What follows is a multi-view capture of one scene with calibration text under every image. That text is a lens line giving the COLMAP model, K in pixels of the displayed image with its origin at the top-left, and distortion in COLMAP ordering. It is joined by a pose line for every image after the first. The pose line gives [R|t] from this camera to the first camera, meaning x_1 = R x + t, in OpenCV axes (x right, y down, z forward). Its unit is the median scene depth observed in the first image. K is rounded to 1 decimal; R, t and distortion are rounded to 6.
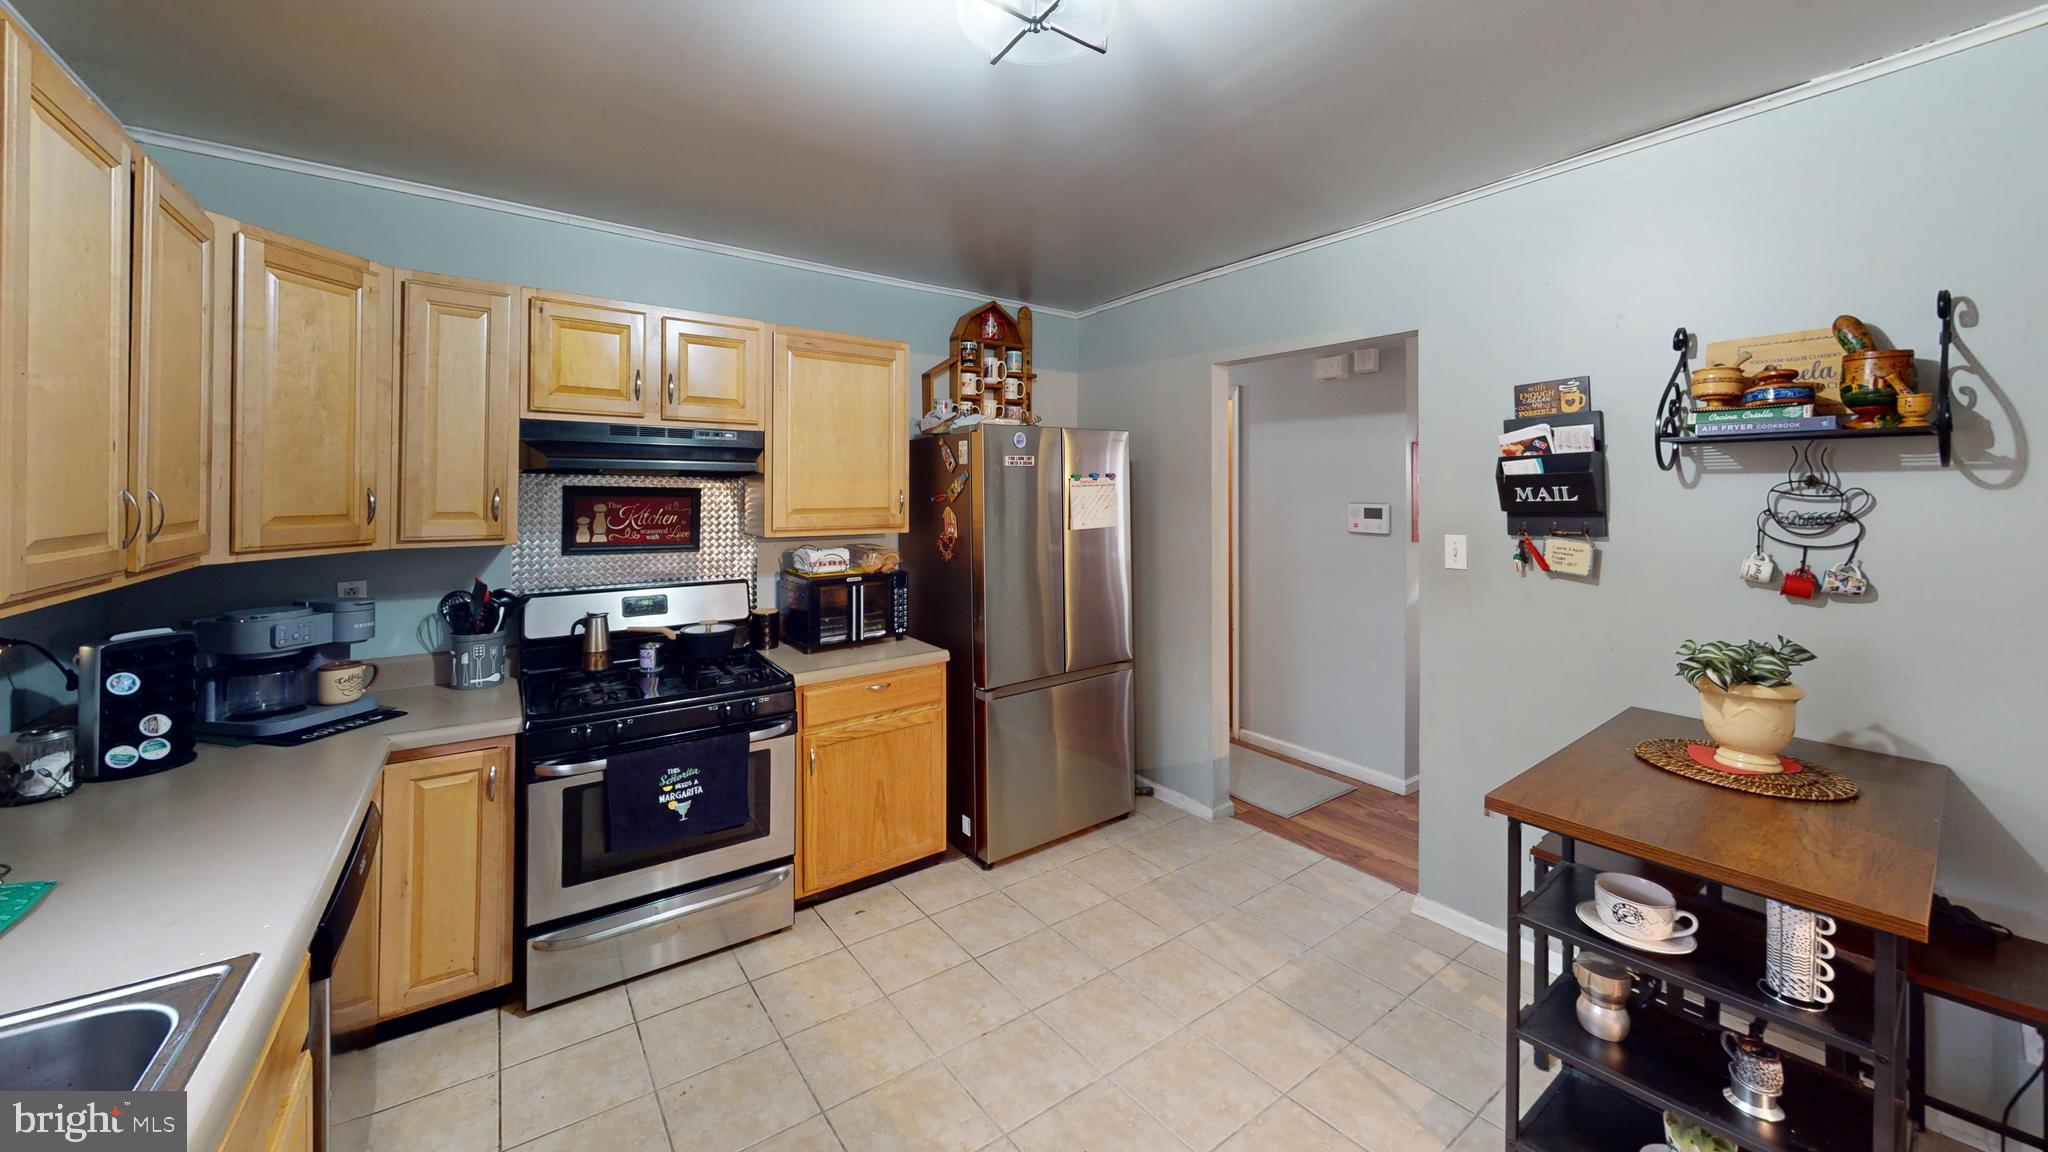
lens RADIAL K [[842.8, 0, 1024.0], [0, 842.8, 576.0], [0, 0, 1]] dist [0.013778, -0.000042]
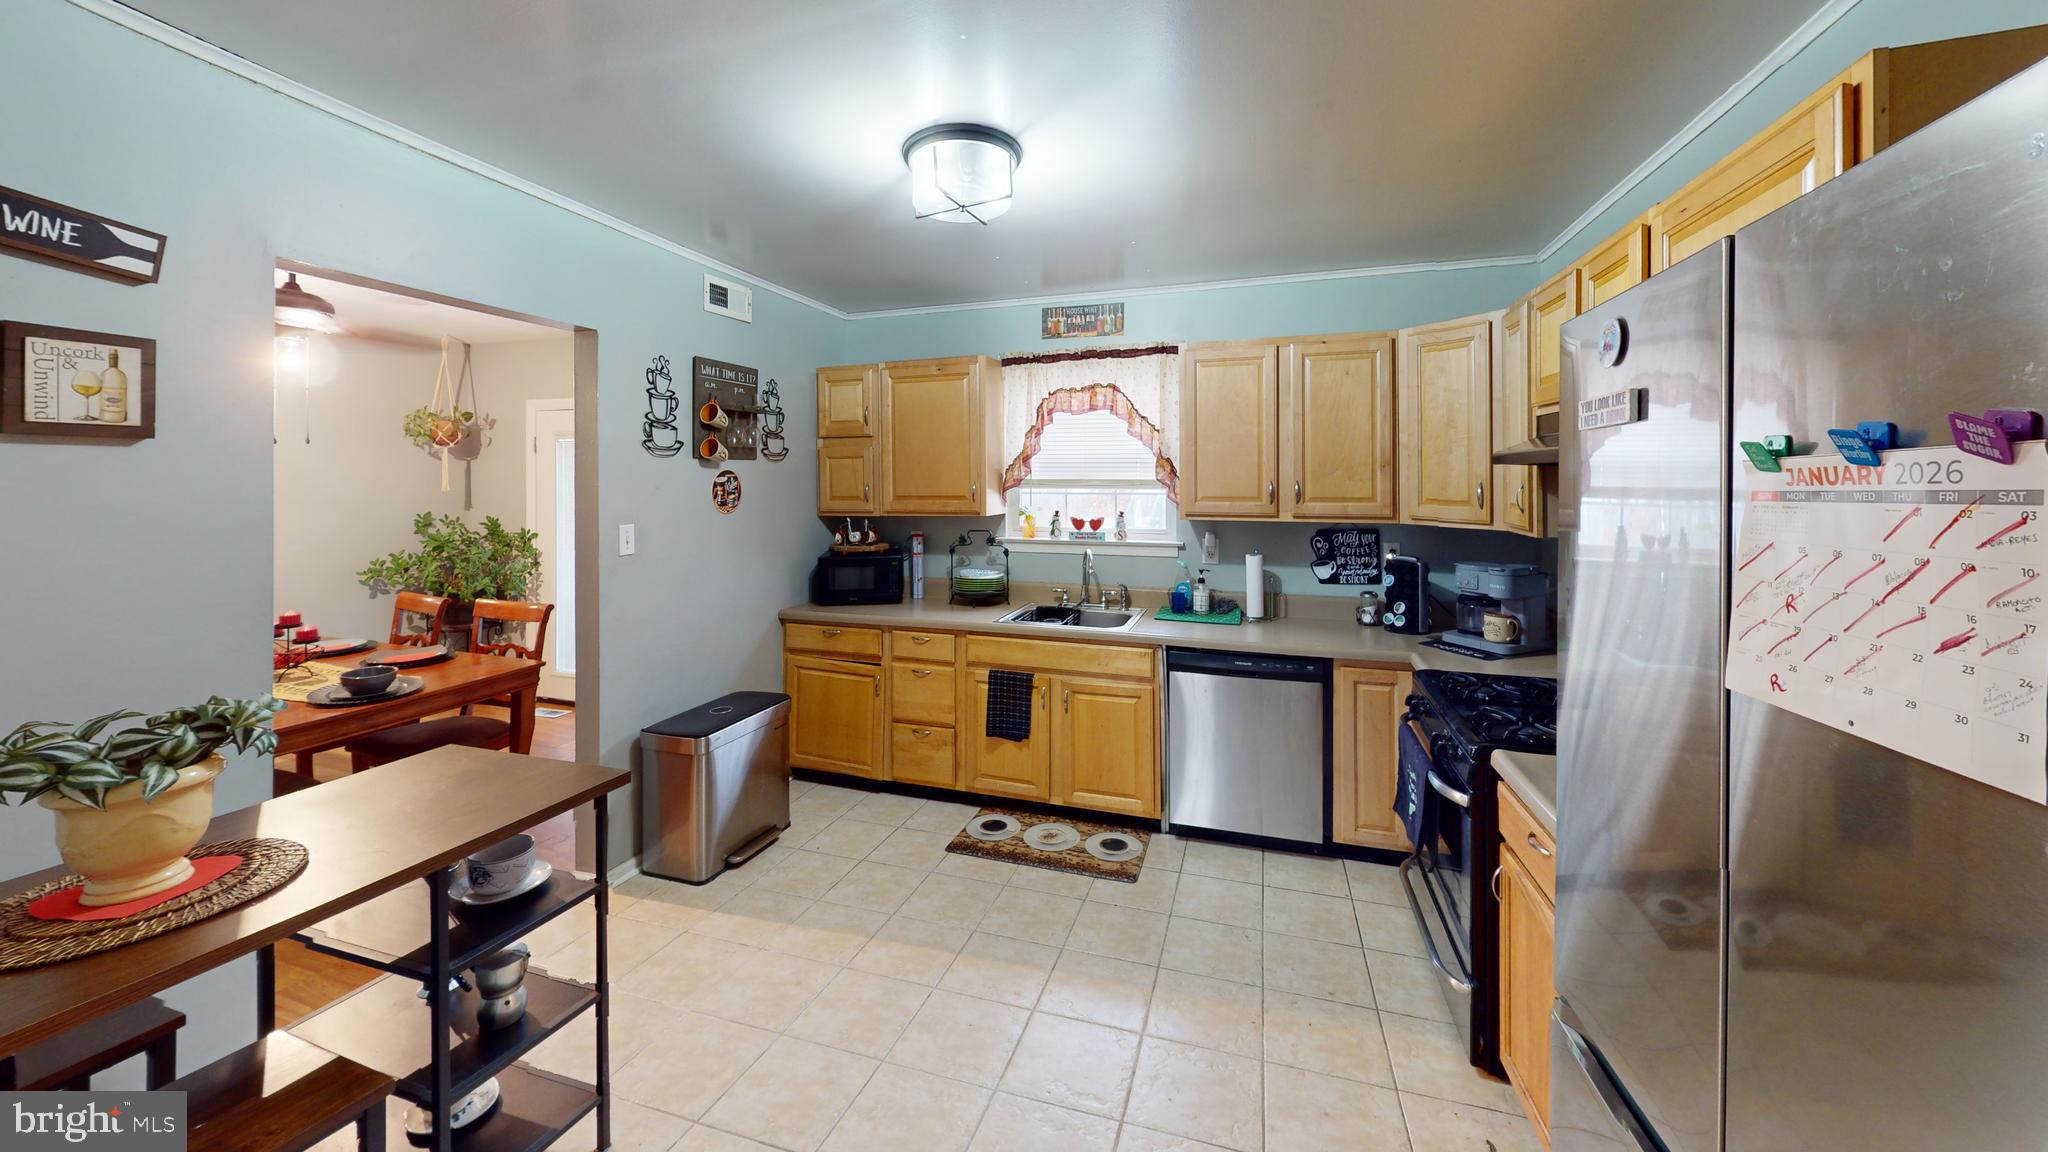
lens RADIAL K [[842.8, 0, 1024.0], [0, 842.8, 576.0], [0, 0, 1]] dist [0.013778, -0.000042]
pose [[-0.794621, 0.117435, -0.595640, 0.675006], [-0.035614, 0.970407, 0.238835, -0.287646], [0.606061, 0.210996, -0.766923, 1.823932]]
